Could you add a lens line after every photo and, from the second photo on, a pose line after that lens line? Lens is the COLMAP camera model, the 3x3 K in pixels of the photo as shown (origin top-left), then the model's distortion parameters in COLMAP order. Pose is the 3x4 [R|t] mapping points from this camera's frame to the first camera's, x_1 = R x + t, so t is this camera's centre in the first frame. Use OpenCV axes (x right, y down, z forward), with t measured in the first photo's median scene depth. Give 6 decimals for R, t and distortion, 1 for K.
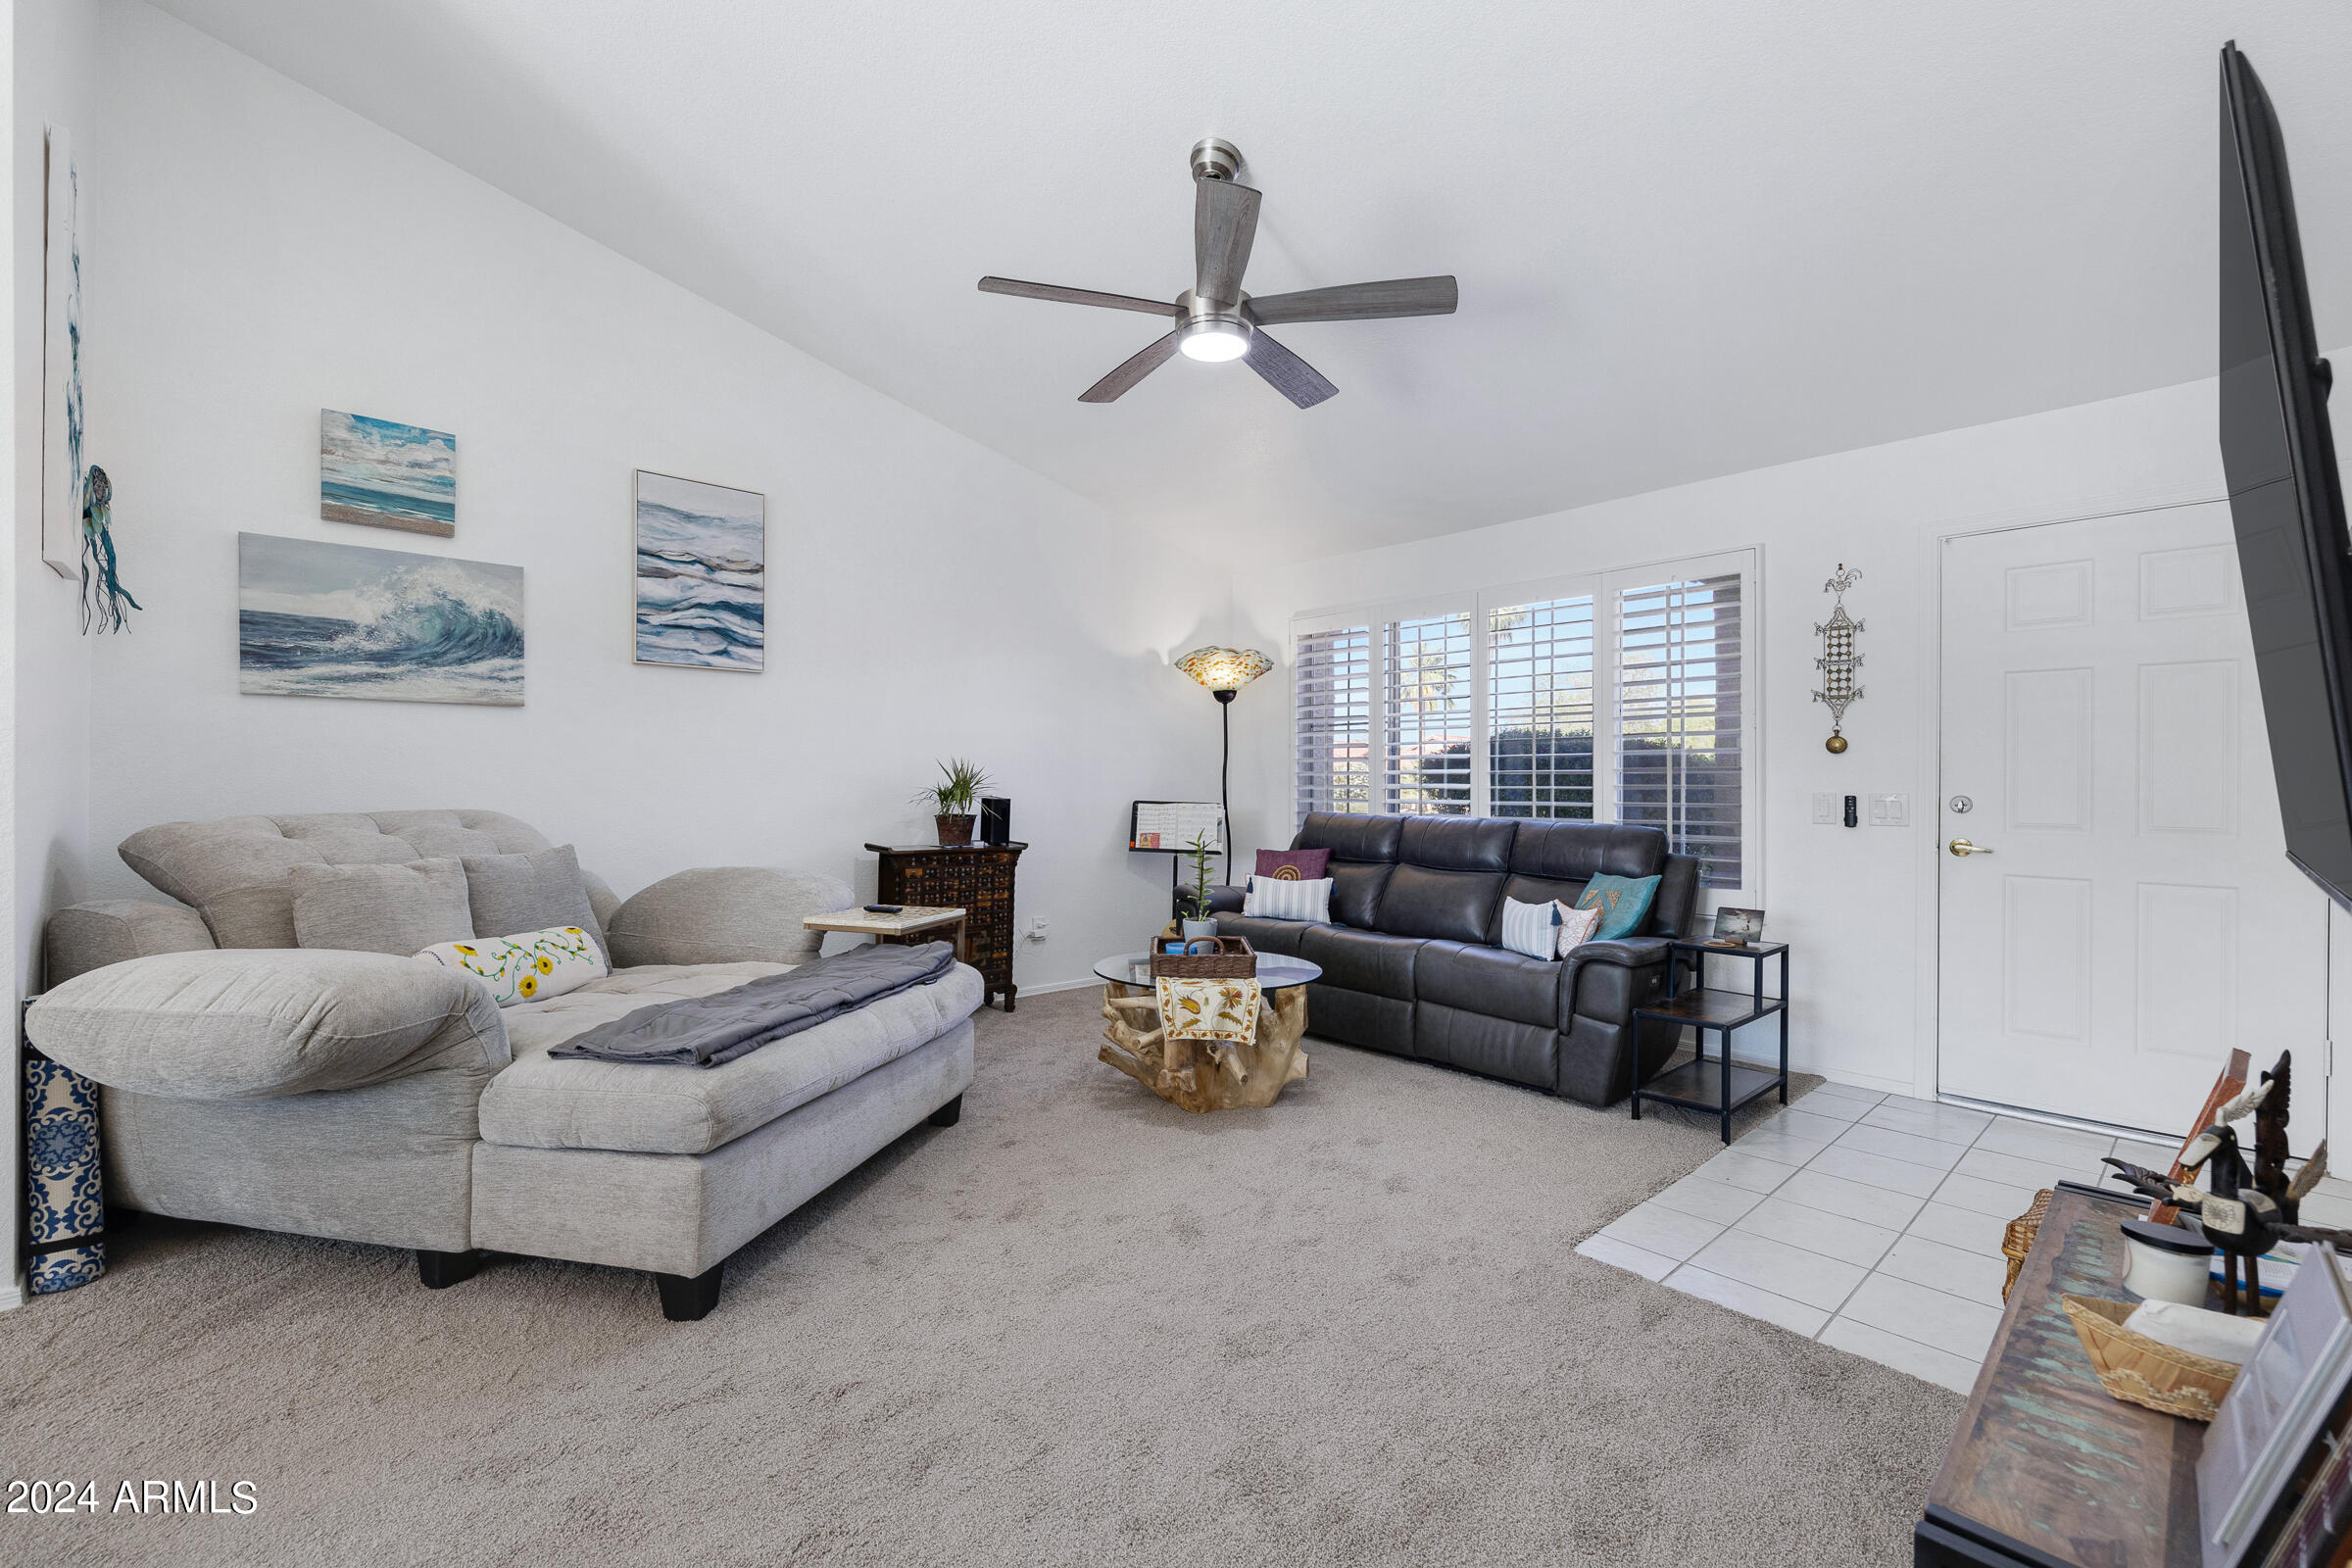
lens RADIAL K [[994.0, 0, 1152.2], [0, 994.0, 779.9], [0, 0, 1]] dist [0.001523, -0.002347]
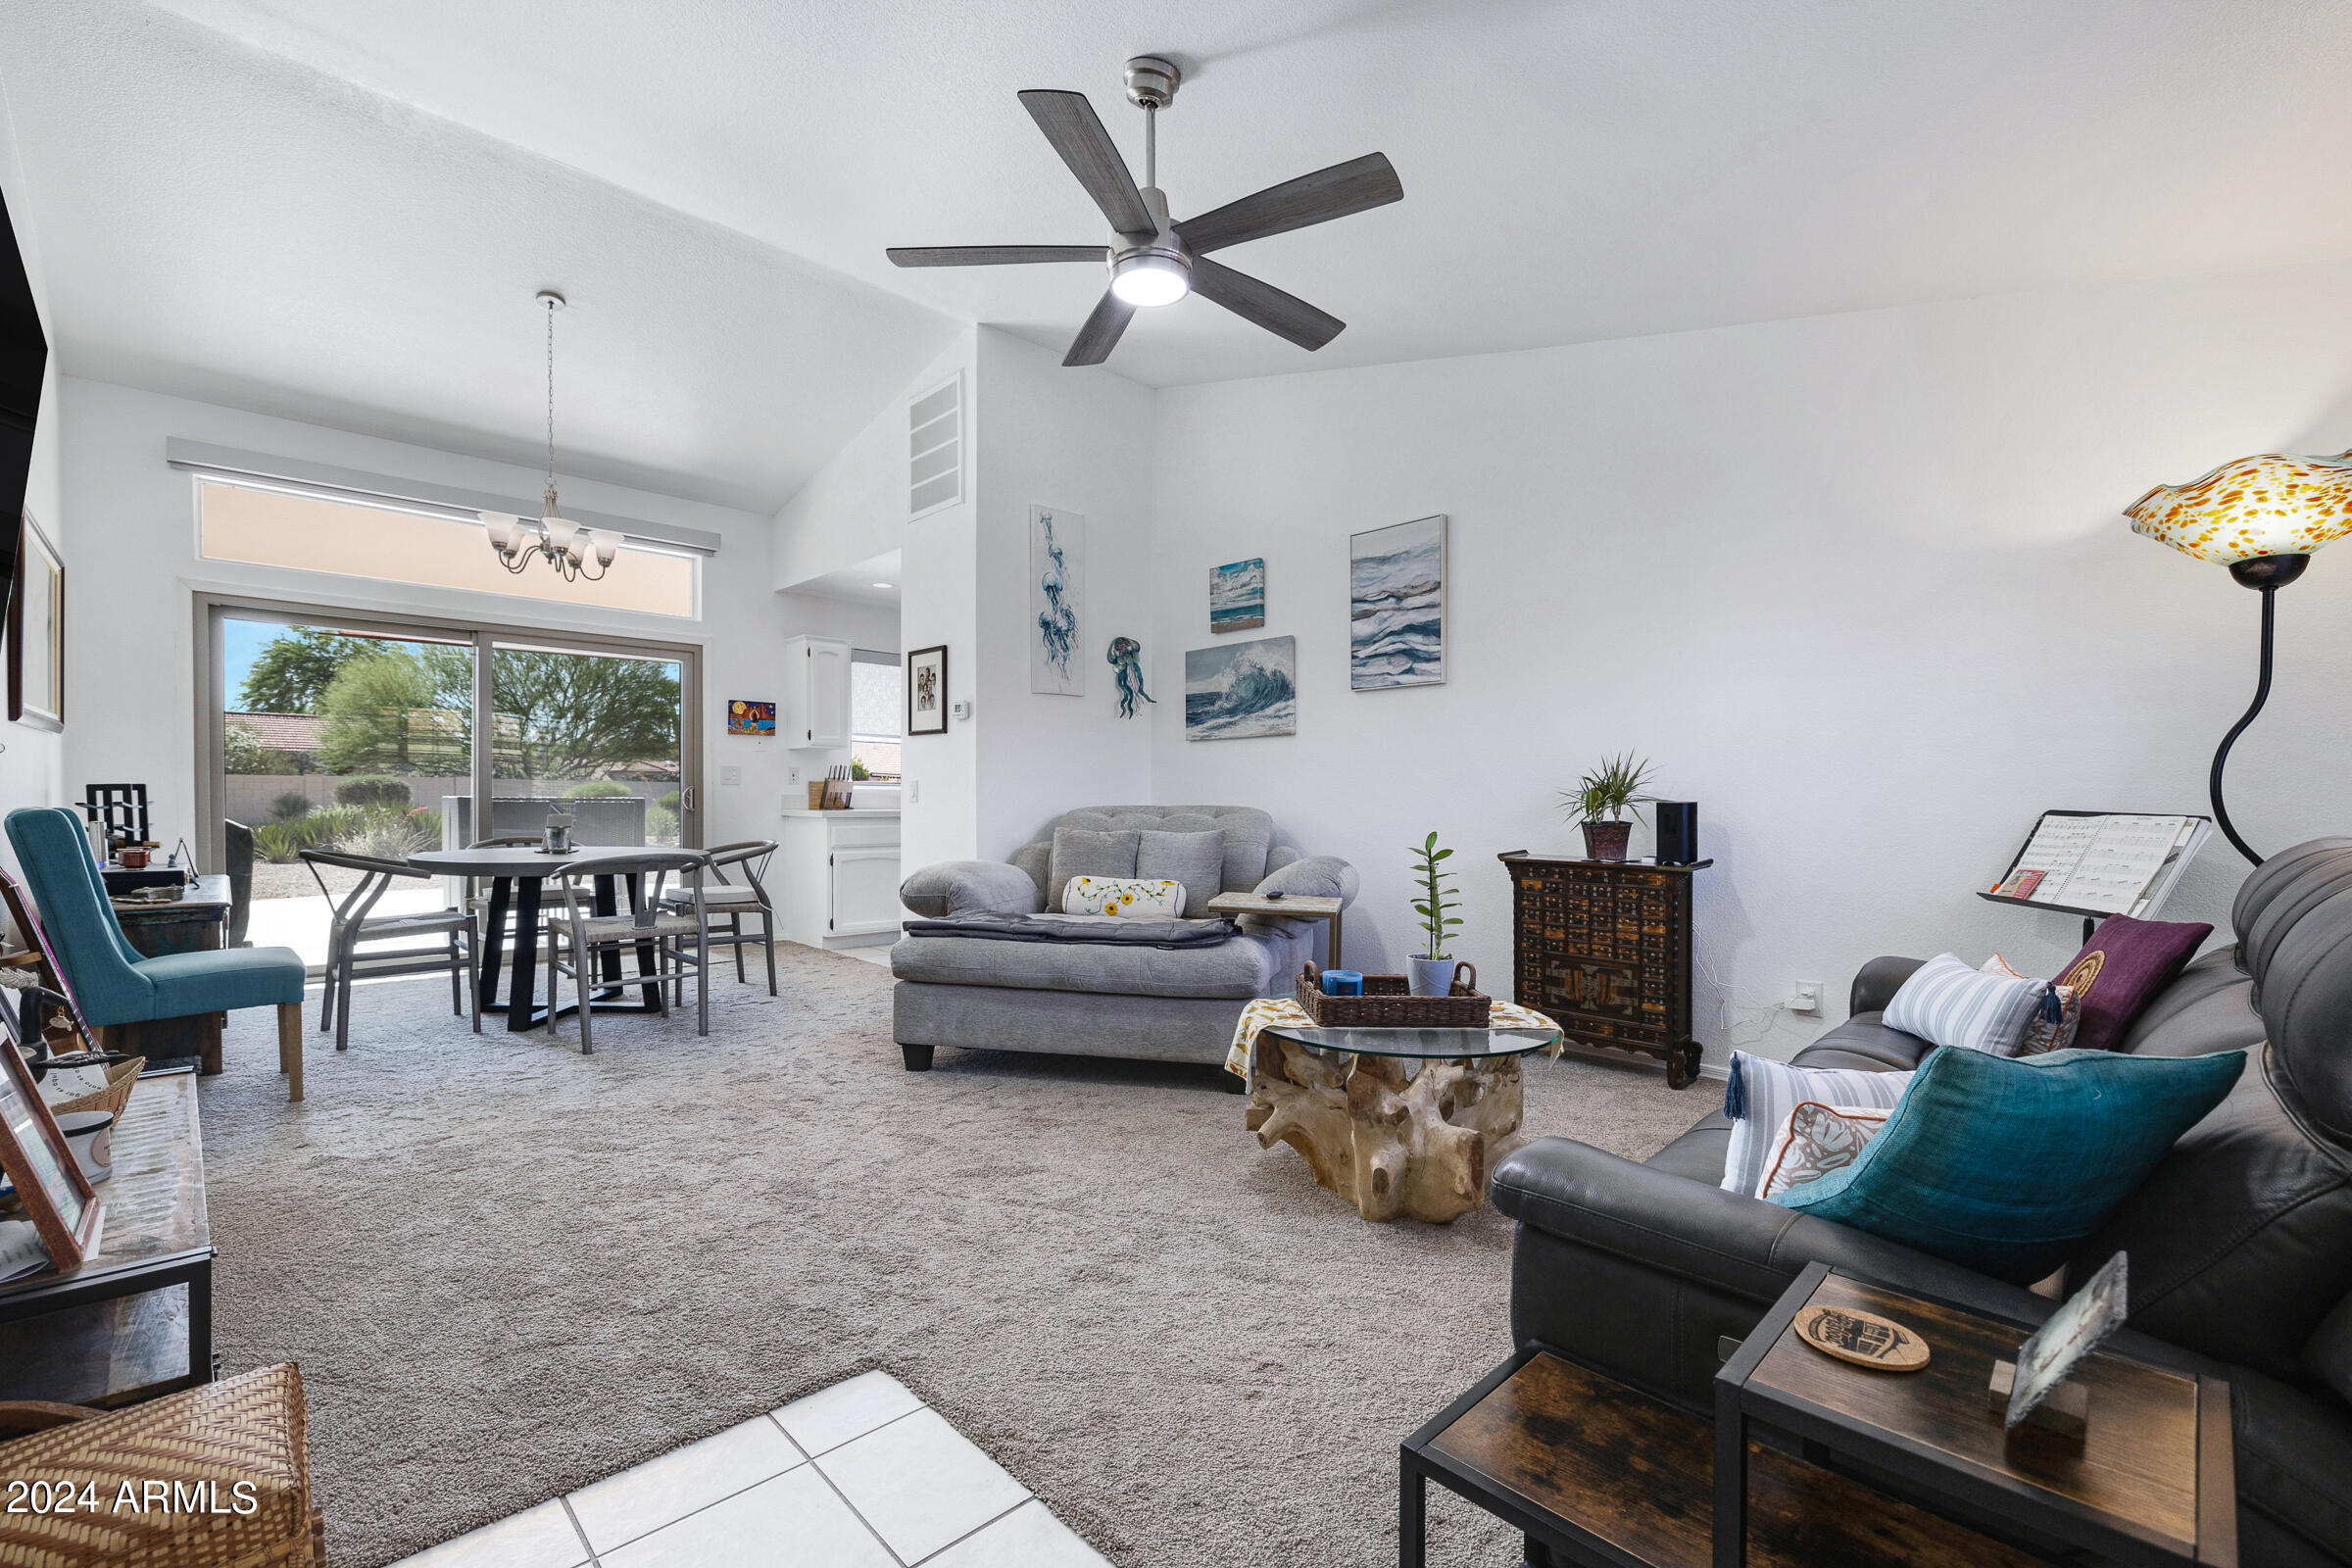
lens RADIAL K [[994.0, 0, 1164.5], [0, 994.0, 820.5], [0, 0, 1]] dist [0.001523, -0.002347]
pose [[0.034717, 0.013089, -0.999311, 0.760056], [0.001009, 0.999913, 0.013132, 0.028962], [0.999397, -0.001464, 0.034701, 0.764167]]
